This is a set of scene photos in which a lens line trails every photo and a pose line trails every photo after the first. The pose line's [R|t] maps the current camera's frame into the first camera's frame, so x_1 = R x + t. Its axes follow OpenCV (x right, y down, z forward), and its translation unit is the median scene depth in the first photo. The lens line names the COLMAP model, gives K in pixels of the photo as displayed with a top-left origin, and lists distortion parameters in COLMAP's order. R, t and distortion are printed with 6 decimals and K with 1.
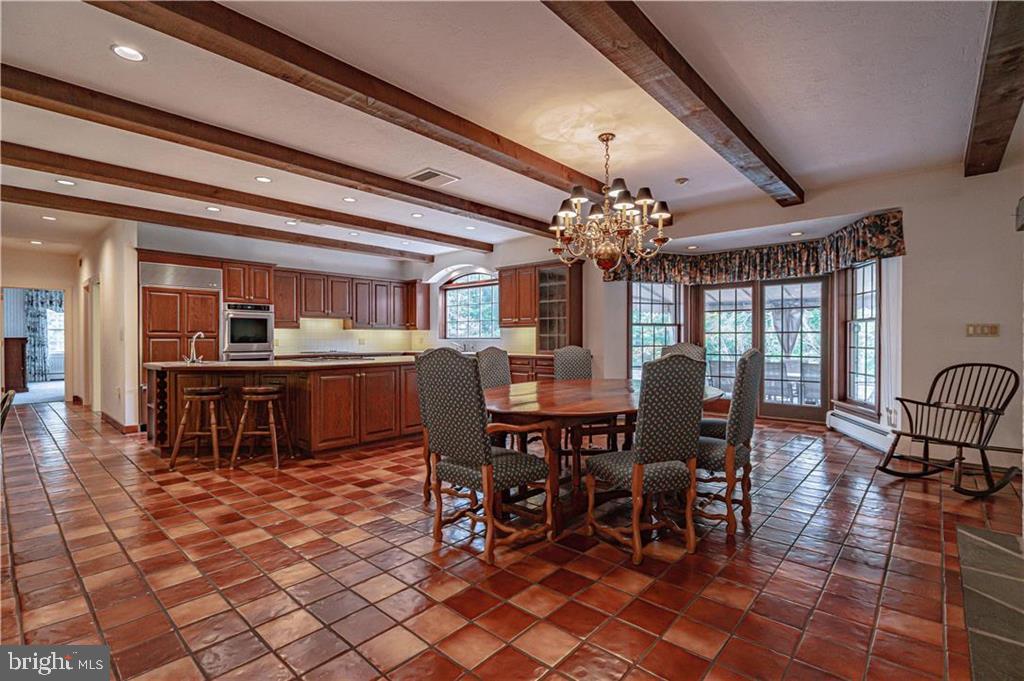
lens RADIAL K [[470.3, 0, 515.8], [0, 470.3, 344.9], [0, 0, 1]] dist [-0.004953, 0.002249]
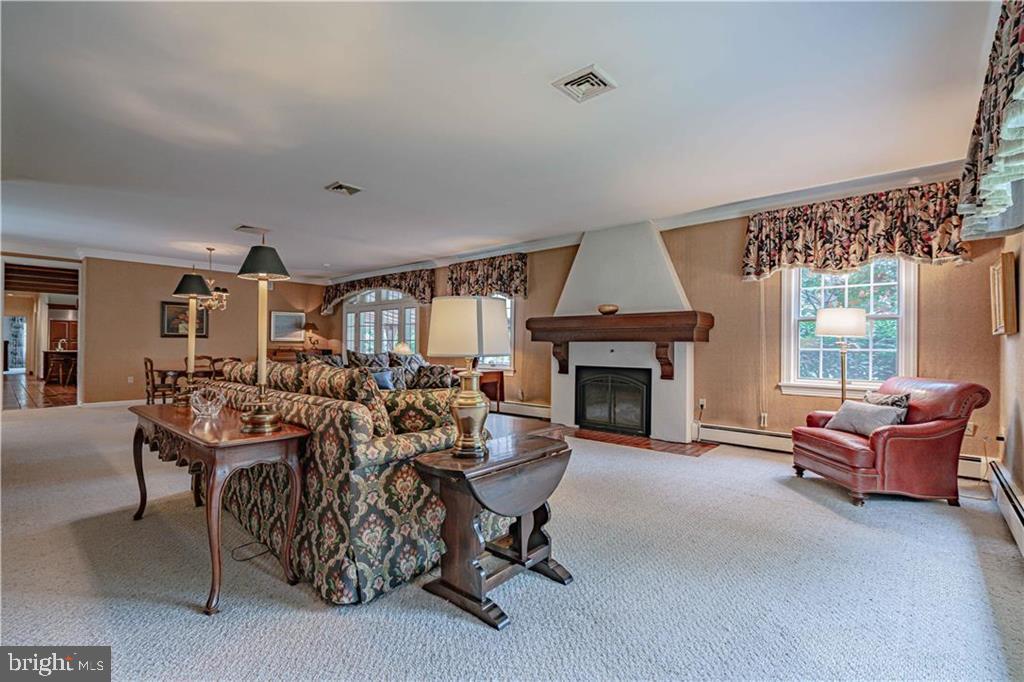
lens RADIAL K [[470.3, 0, 516.8], [0, 470.3, 346.7], [0, 0, 1]] dist [-0.004953, 0.002249]
pose [[0.999958, 0.008409, -0.003737, 1.346654], [-0.008457, 0.999880, -0.012961, 0.020309], [0.003627, 0.012992, 0.999909, -1.162565]]
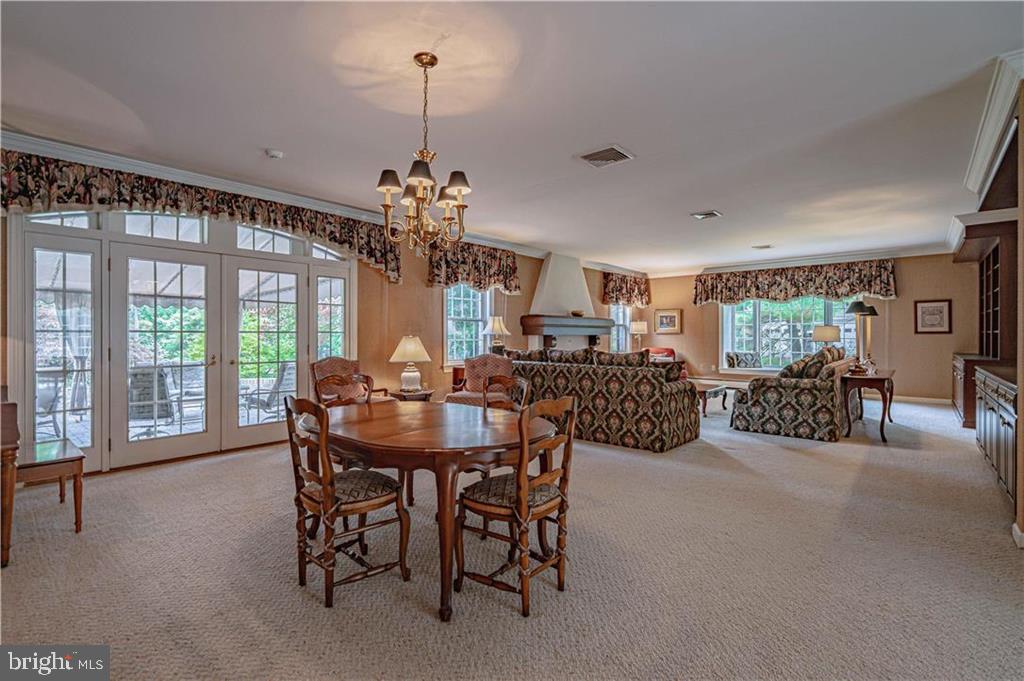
lens RADIAL K [[470.3, 0, 509.0], [0, 470.3, 337.3], [0, 0, 1]] dist [-0.004953, 0.002249]
pose [[-0.012961, -0.005341, 0.999902, 0.226007], [0.014317, 0.999882, 0.005526, -0.004810], [-0.999814, 0.014387, -0.012883, -0.095035]]
